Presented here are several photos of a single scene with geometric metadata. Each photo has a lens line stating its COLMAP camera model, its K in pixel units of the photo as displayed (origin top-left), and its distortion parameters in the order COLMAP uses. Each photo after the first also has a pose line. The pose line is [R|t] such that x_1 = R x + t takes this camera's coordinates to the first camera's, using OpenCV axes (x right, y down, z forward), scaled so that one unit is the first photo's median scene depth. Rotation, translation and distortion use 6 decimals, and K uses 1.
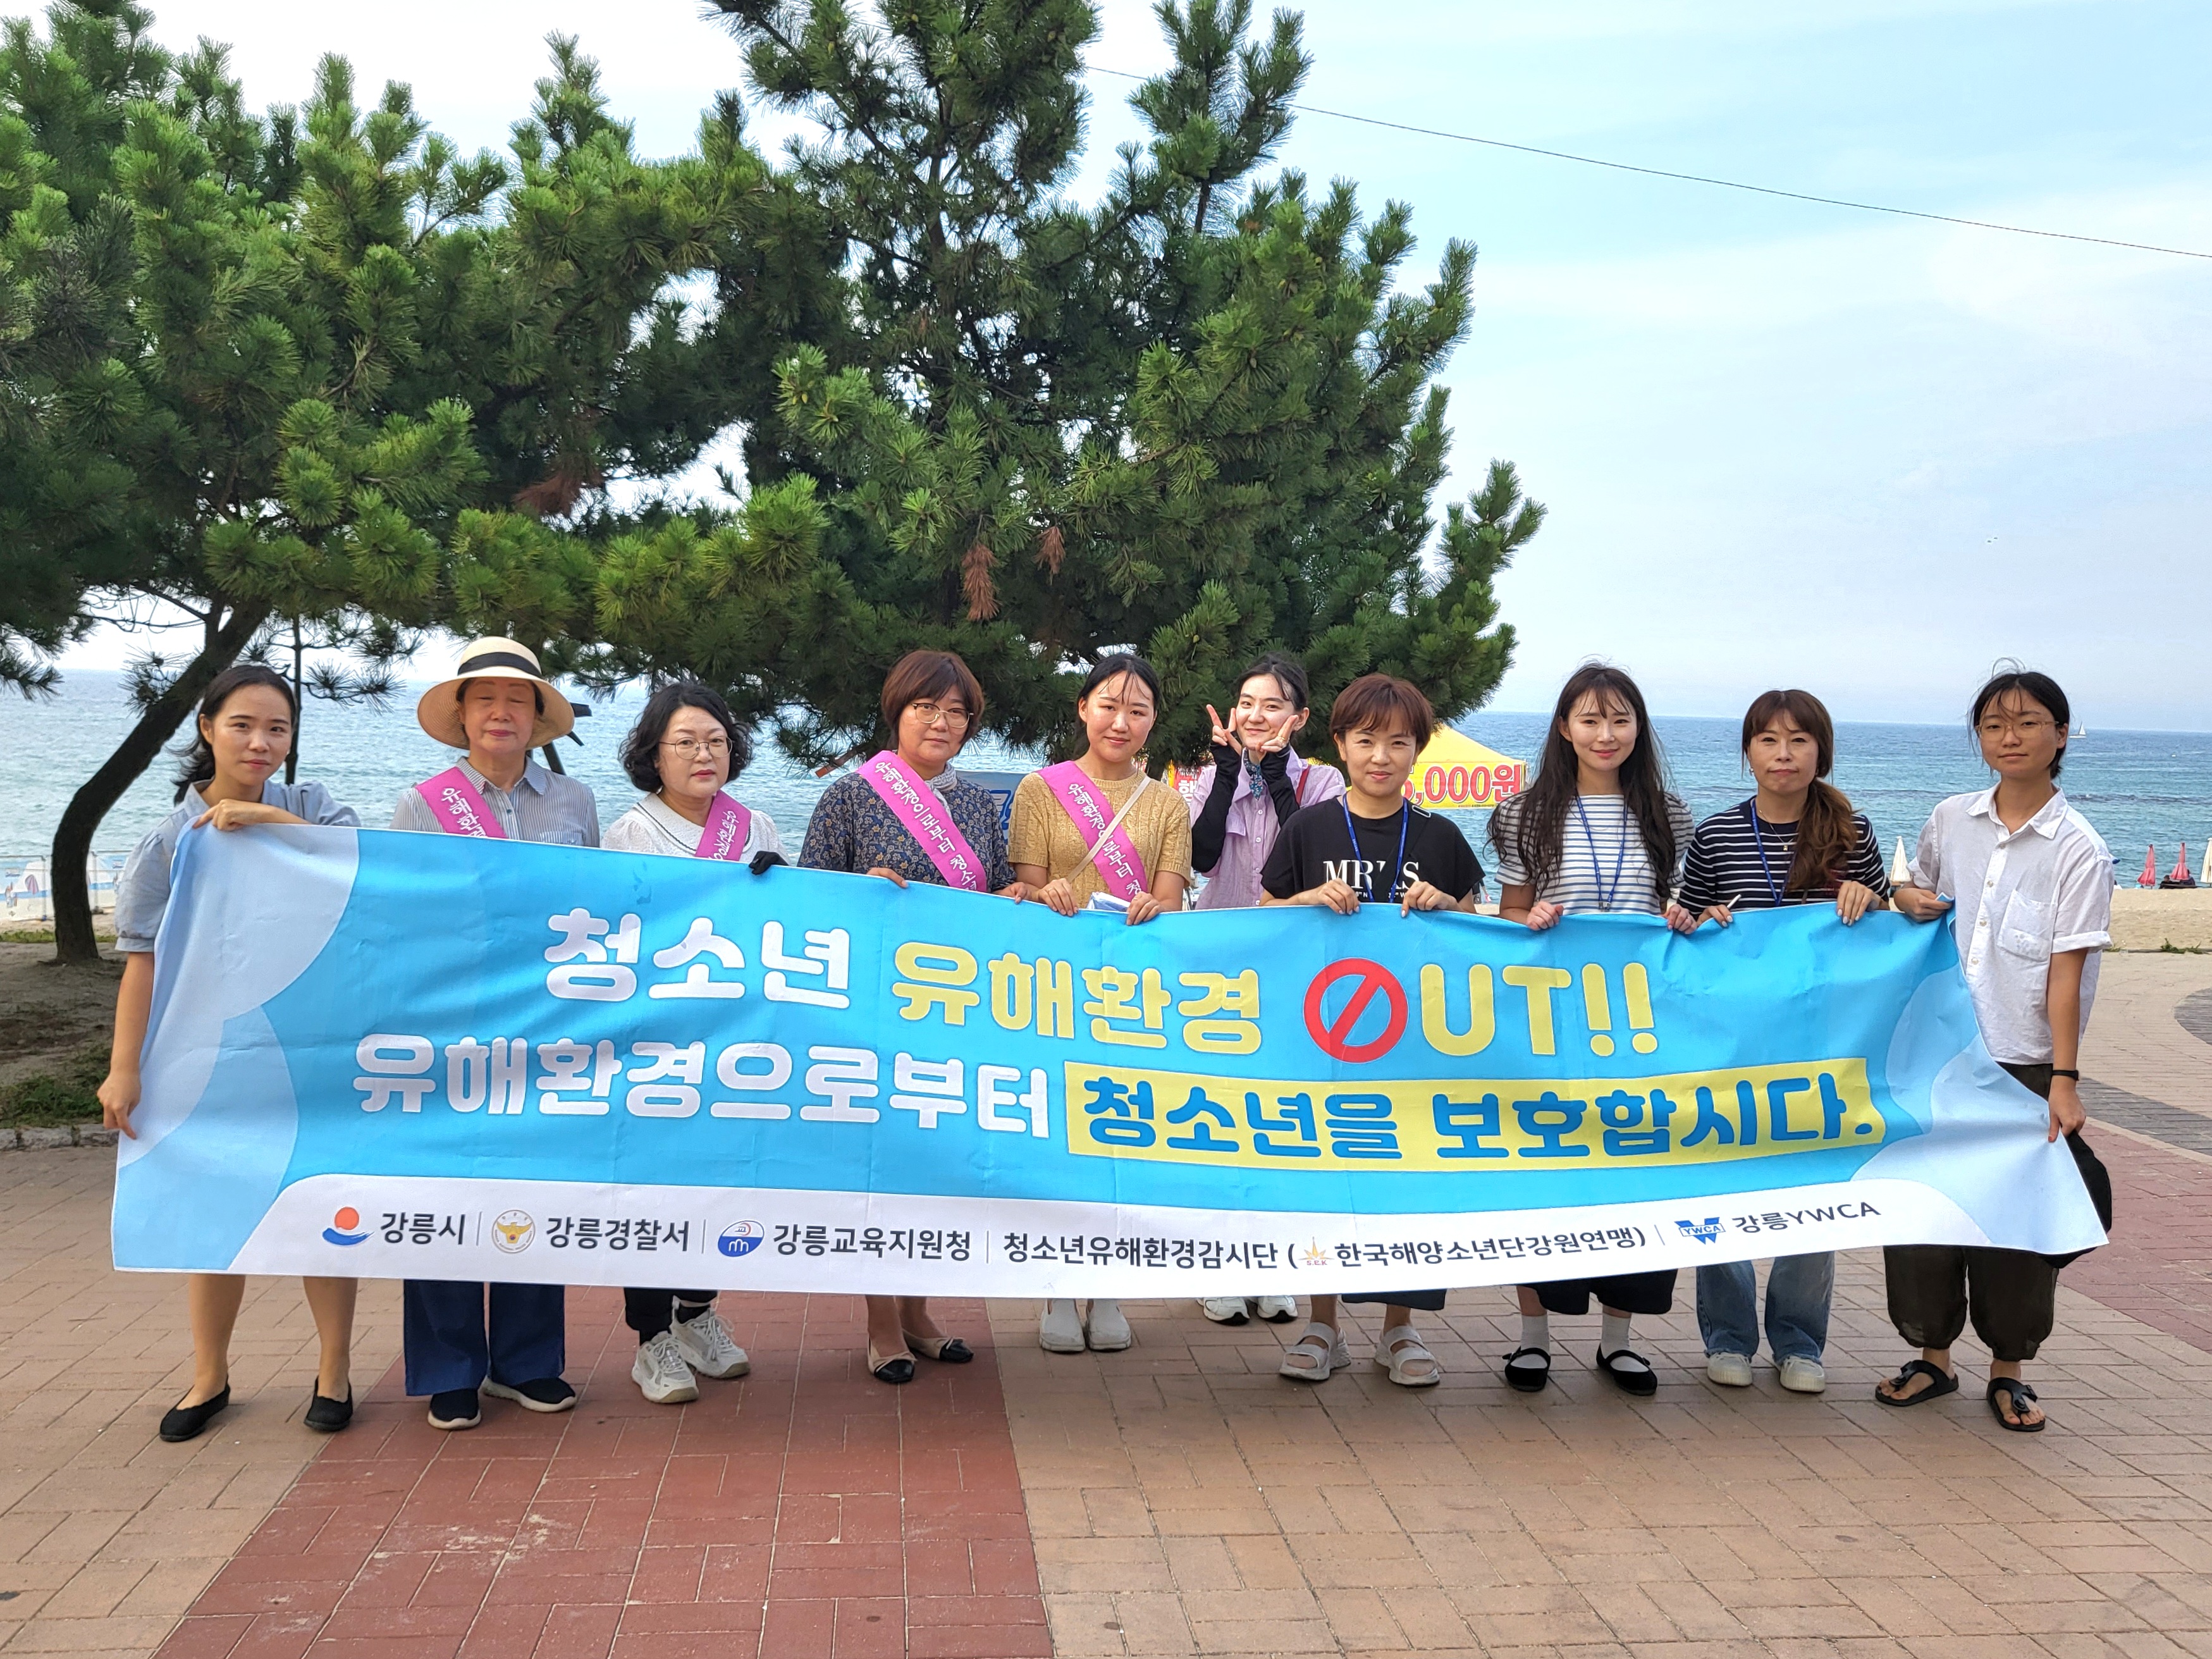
lens RADIAL K [[1839.9, 0, 1106.0], [0, 1839.9, 829.5], [0, 0, 1]] dist [-0.057065, 0.100308]
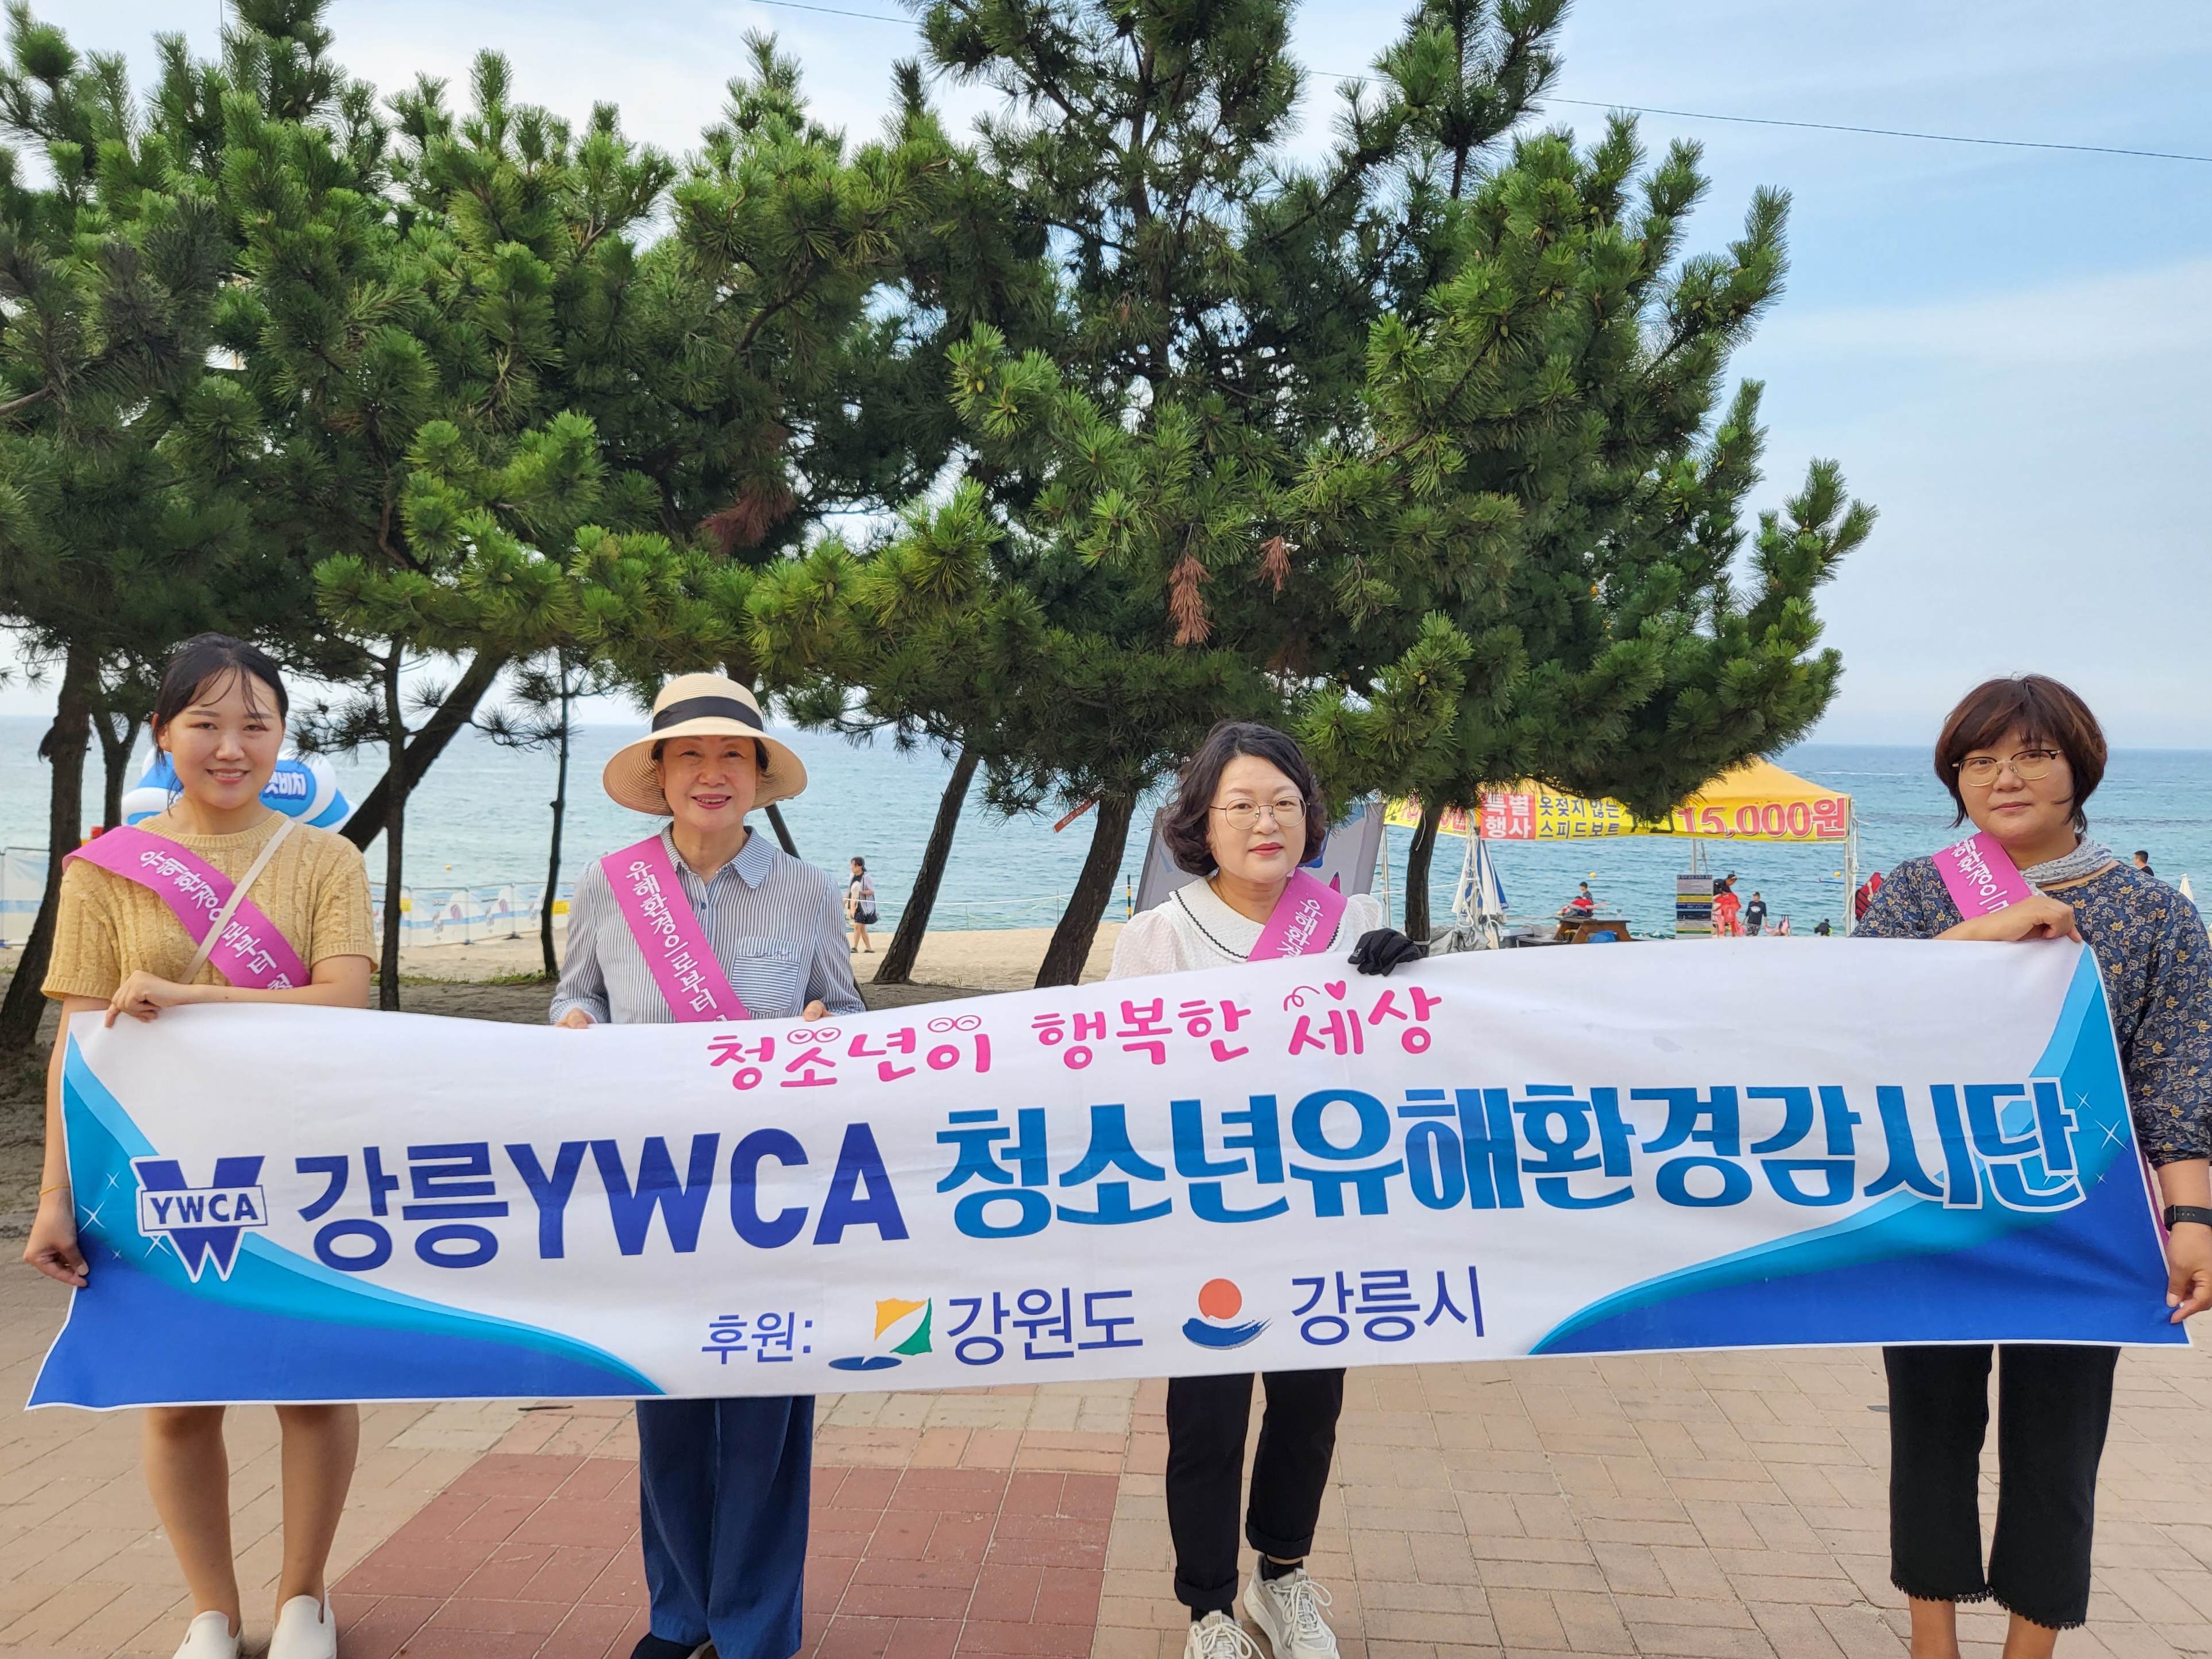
lens RADIAL K [[1839.8, 0, 1106.0], [0, 1839.8, 829.5], [0, 0, 1]] dist [-0.057065, 0.100308]
pose [[0.986092, -0.005163, -0.166118, 0.033038], [0.001430, 0.999744, -0.022584, -0.007224], [0.166193, 0.022032, 0.985847, 0.129474]]
